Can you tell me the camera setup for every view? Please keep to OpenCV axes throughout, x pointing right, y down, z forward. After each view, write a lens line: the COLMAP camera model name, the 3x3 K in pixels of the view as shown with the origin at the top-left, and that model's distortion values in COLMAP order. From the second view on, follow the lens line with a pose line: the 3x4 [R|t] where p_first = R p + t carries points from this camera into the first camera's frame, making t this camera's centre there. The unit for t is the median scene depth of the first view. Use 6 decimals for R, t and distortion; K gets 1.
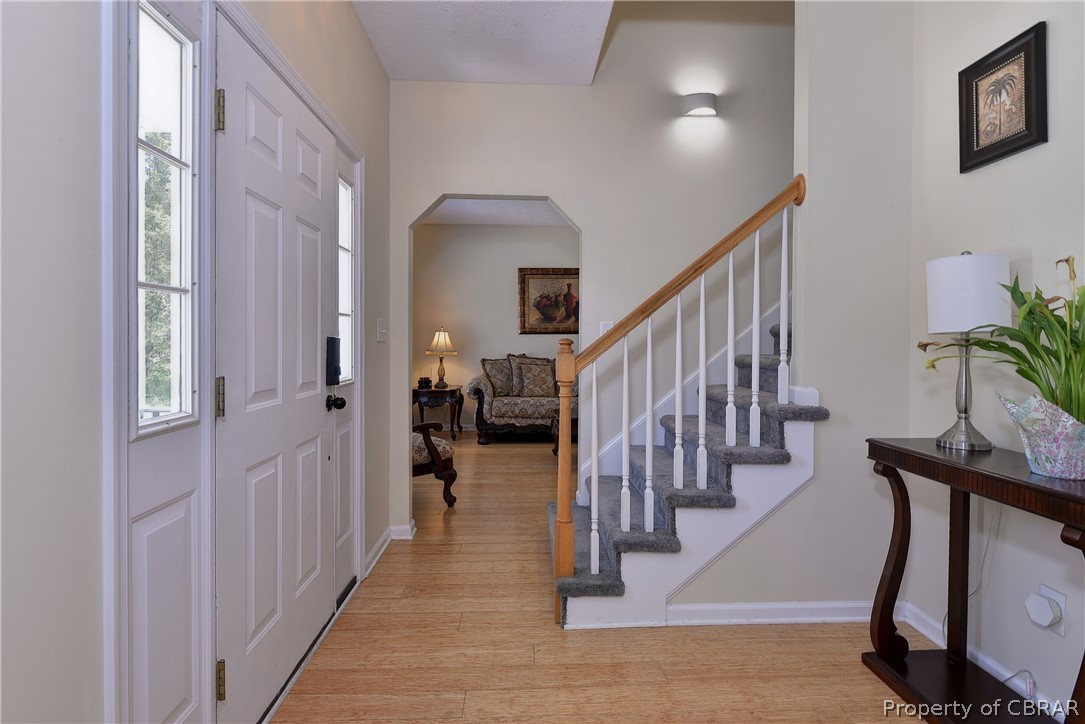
lens RADIAL K [[555.3, 0, 541.2], [0, 555.3, 339.0], [0, 0, 1]] dist [-0.002143, -0.000682]
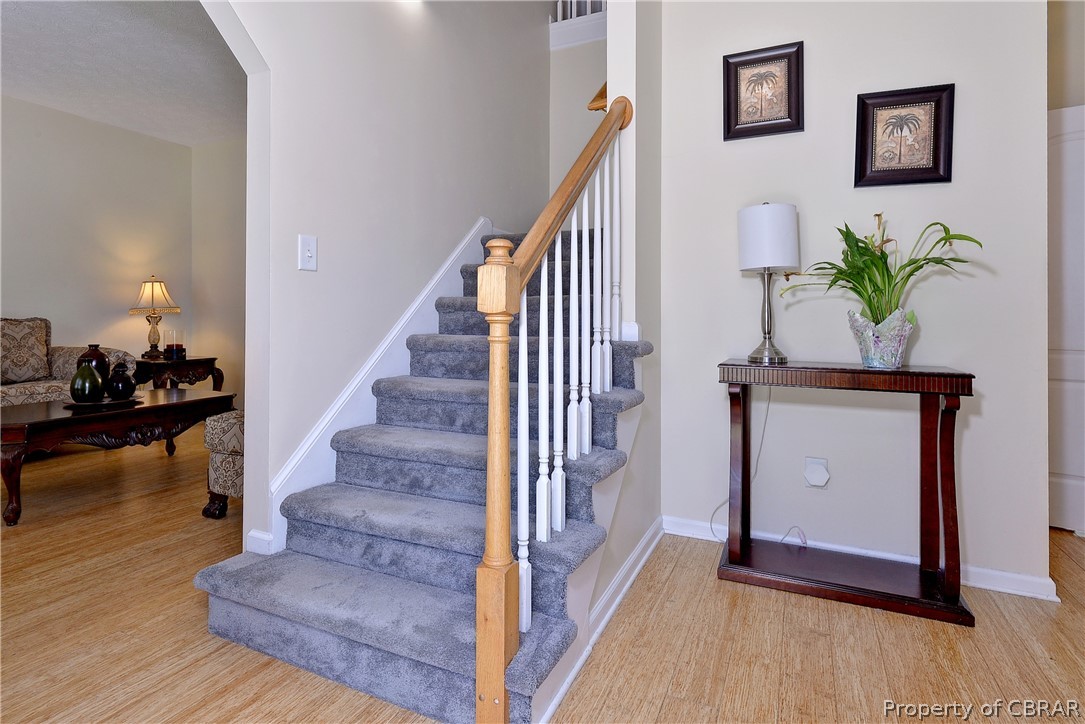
lens RADIAL K [[564.2, 0, 540.0], [0, 564.2, 302.2], [0, 0, 1]] dist [0.000882, -0.000037]
pose [[0.467497, 0.009418, 0.883944, -0.563352], [-0.001980, 0.999952, -0.009607, 0.074592], [-0.883992, 0.002741, 0.467494, 0.843665]]
